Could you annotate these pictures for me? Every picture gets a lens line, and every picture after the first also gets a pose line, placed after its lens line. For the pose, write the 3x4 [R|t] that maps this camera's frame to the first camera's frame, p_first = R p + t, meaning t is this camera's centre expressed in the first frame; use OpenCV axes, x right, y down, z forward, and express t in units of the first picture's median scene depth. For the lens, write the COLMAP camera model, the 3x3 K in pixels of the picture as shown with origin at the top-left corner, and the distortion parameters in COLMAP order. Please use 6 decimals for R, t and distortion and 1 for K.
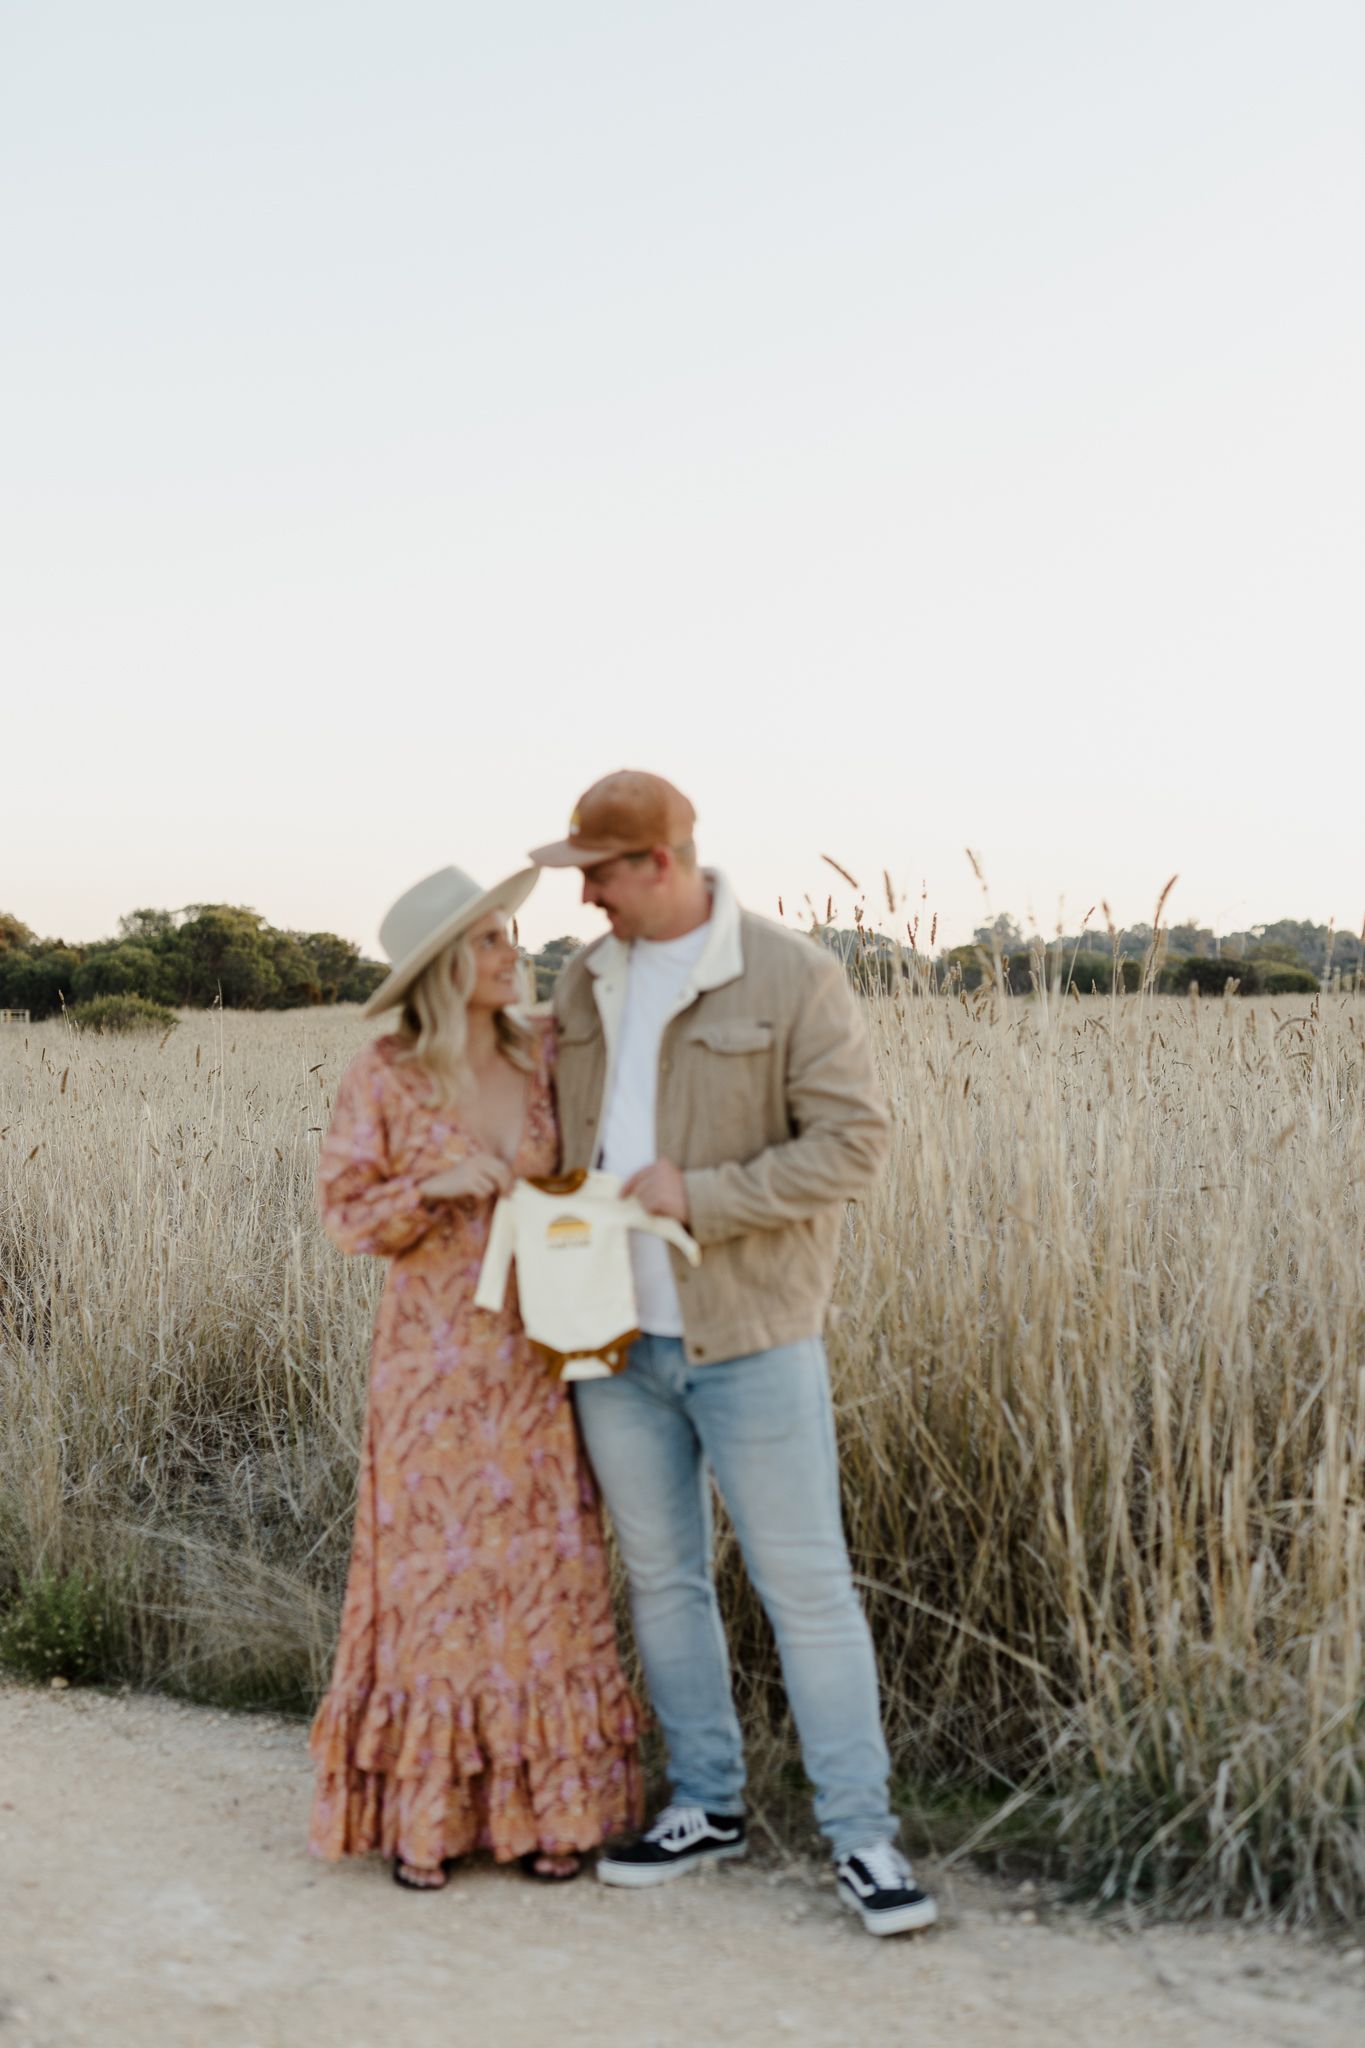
lens RADIAL K [[2276.7, 0, 682.2], [0, 2276.7, 1081.0], [0, 0, 1]] dist [0.066498, -0.009922]
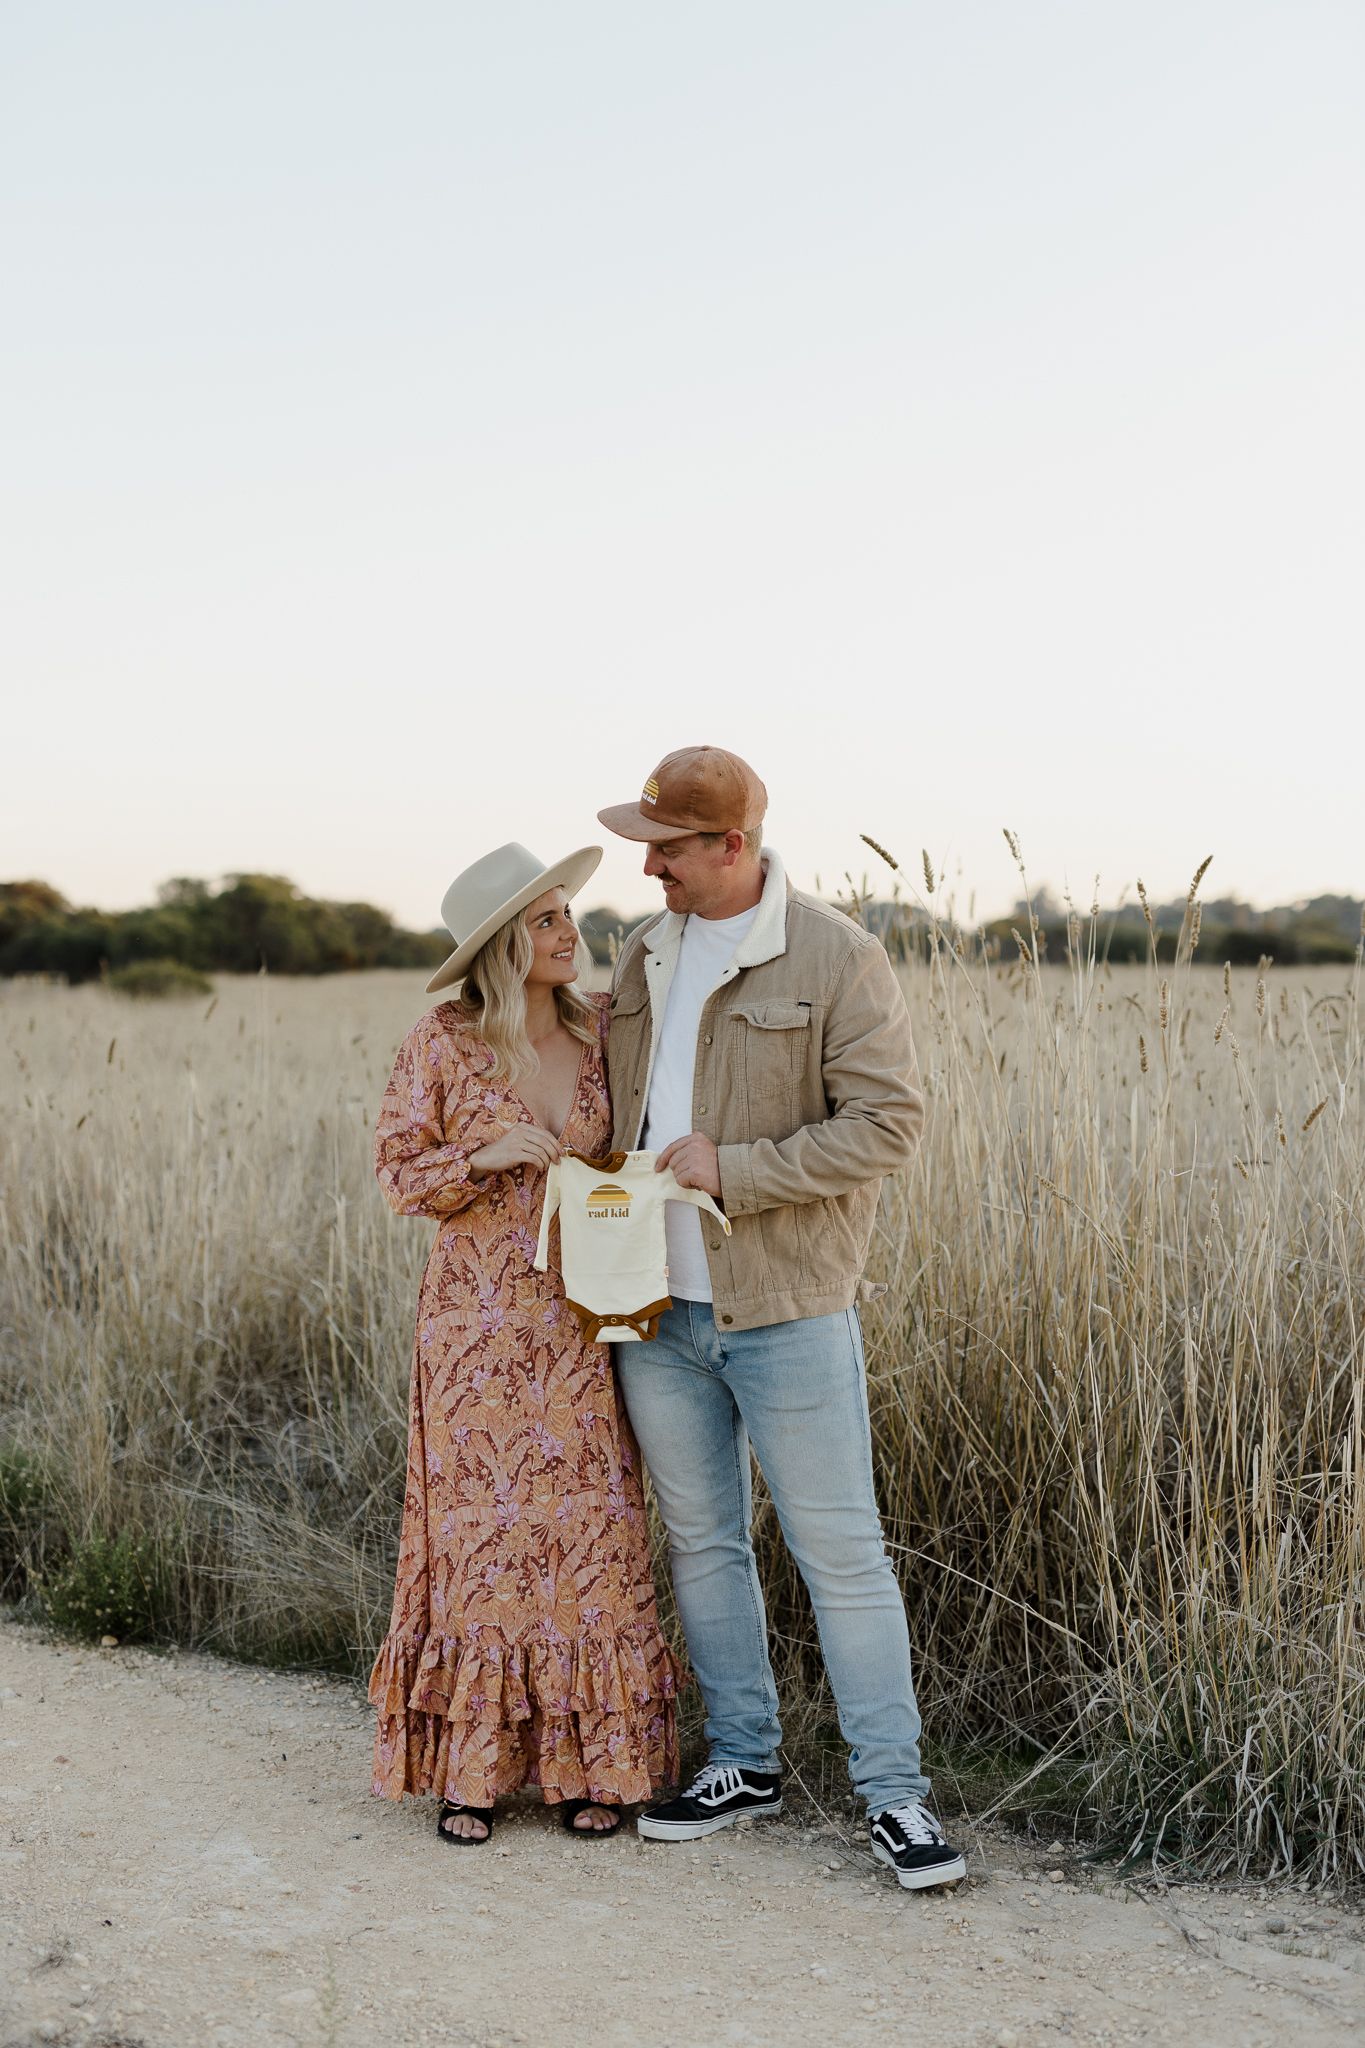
lens RADIAL K [[3084.4, 0, 682.5], [0, 3084.4, 1024.0], [0, 0, 1]] dist [0.126558, 0.020444]
pose [[0.999839, 0.007655, 0.016241, -0.040964], [-0.007611, 0.999967, -0.002745, -0.009798], [-0.016262, 0.002621, 0.999864, -0.380414]]
